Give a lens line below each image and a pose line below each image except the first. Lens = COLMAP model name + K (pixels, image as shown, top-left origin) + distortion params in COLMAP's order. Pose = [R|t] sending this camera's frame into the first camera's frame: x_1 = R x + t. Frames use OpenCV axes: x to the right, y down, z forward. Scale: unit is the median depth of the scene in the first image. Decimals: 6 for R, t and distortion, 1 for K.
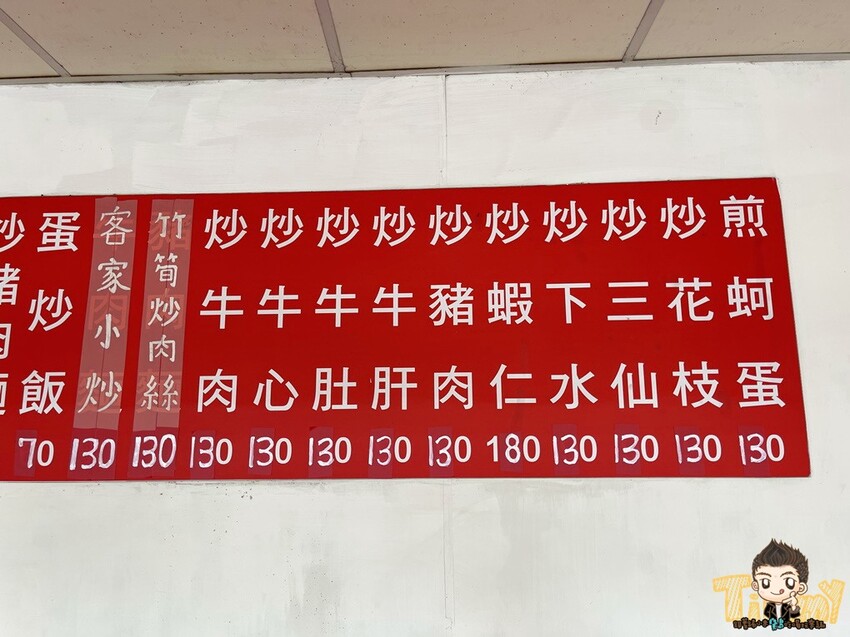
lens RADIAL K [[726.7, 0, 422.5], [0, 726.7, 305.0], [0, 0, 1]] dist [0.053124, -0.001068]
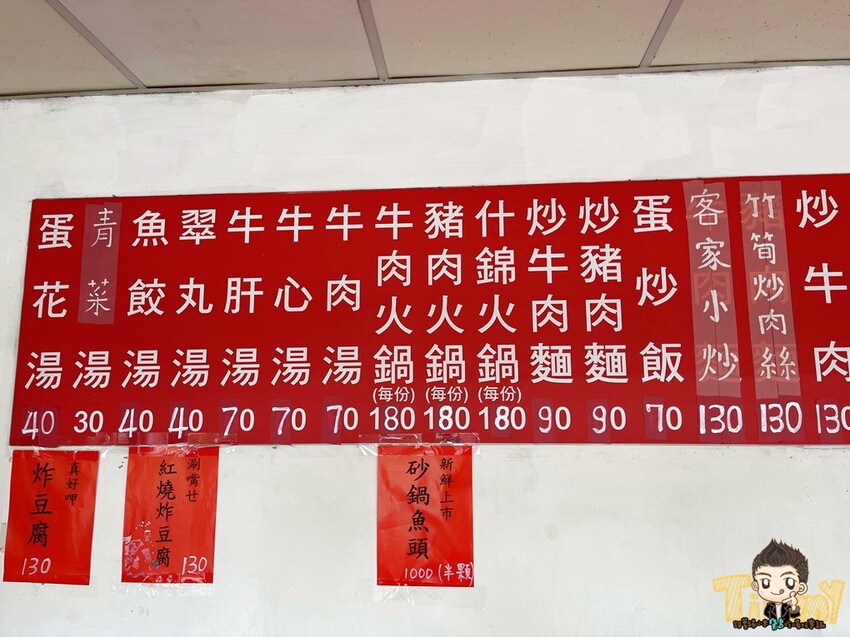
lens RADIAL K [[646.3, 0, 425.0], [0, 646.3, 318.5], [0, 0, 1]] dist [0.012541, 0.001362]
pose [[0.999287, -0.003126, -0.037628, -0.825386], [0.004702, 0.999112, 0.041863, 0.012685], [0.037464, -0.042010, 0.998415, 0.040979]]
